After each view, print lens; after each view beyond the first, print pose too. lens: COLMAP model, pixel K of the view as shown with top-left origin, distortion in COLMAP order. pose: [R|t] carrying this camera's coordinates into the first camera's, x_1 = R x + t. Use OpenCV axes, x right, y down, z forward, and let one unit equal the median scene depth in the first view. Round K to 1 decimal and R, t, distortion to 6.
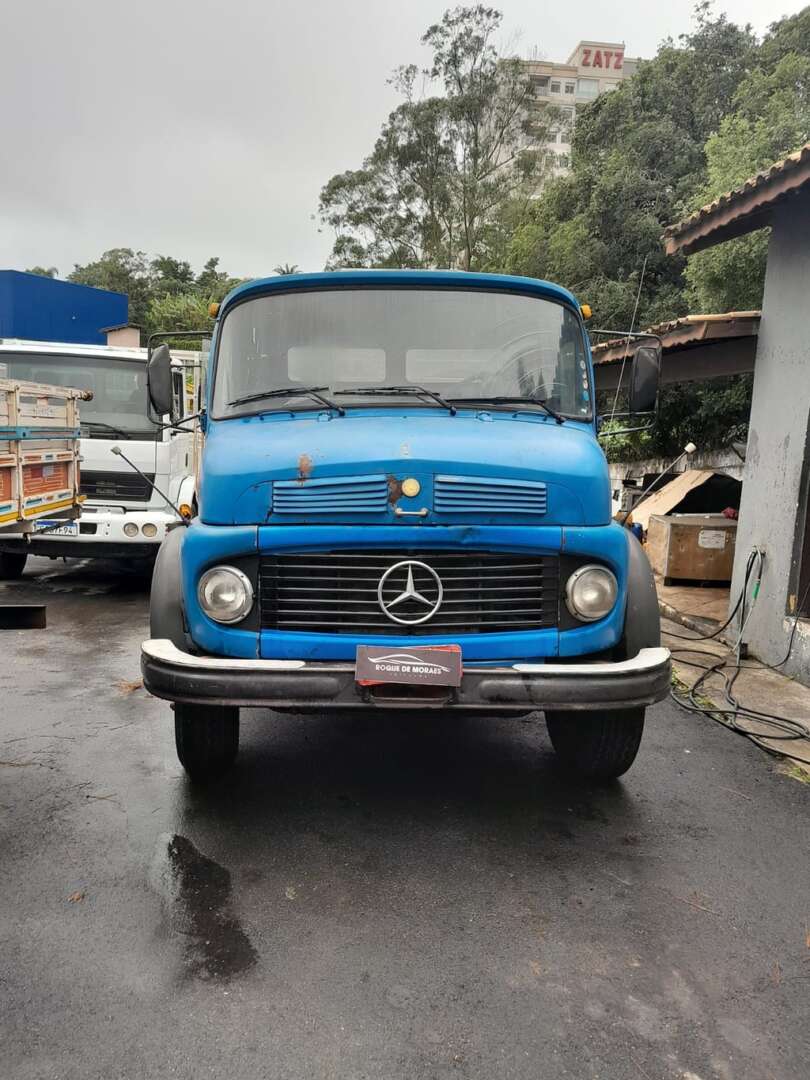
lens RADIAL K [[816.7, 0, 391.9], [0, 816.7, 525.2], [0, 0, 1]] dist [0.035405, -0.029282]
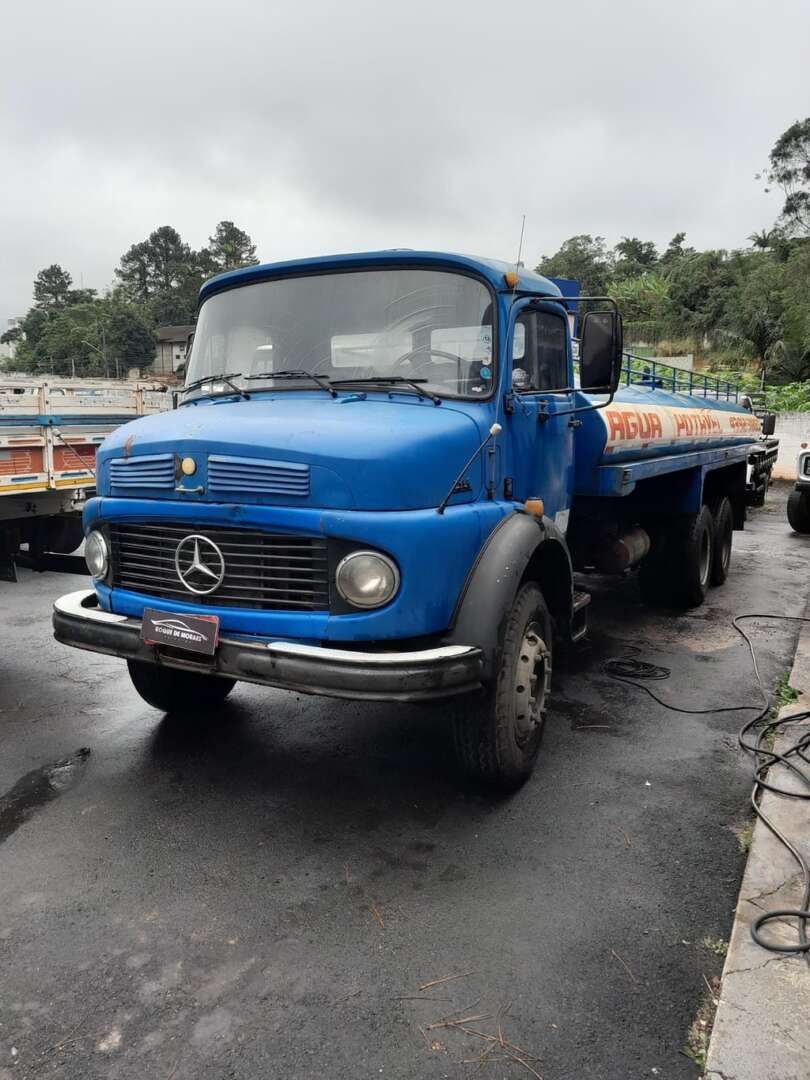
lens RADIAL K [[816.7, 0, 409.7], [0, 816.7, 528.6], [0, 0, 1]] dist [0.035405, -0.029282]
pose [[0.875596, 0.052220, -0.480213, 0.762620], [-0.040654, 0.998579, 0.034461, -0.012793], [0.481330, -0.010651, 0.876474, 0.183278]]
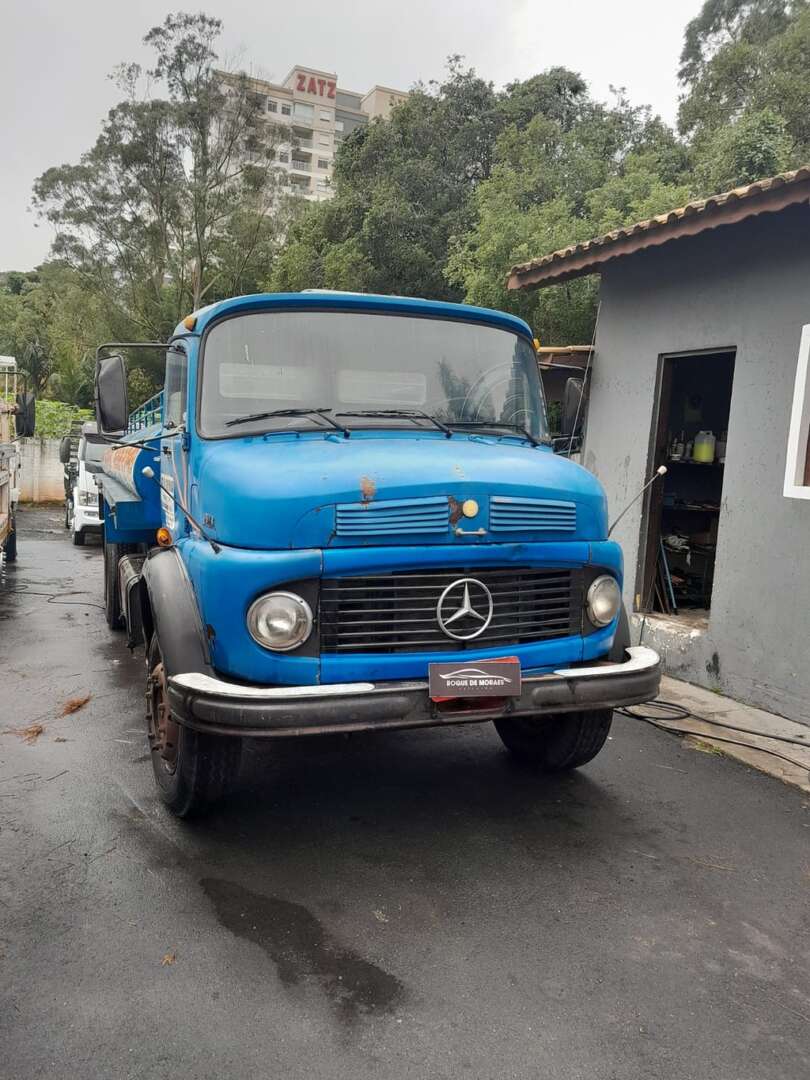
lens RADIAL K [[816.7, 0, 389.2], [0, 816.7, 527.6], [0, 0, 1]] dist [0.035405, -0.029282]
pose [[0.948286, -0.021713, 0.316675, -0.388847], [0.025859, 0.999626, -0.008896, -0.014486], [-0.316363, 0.016625, 0.948492, 0.037516]]
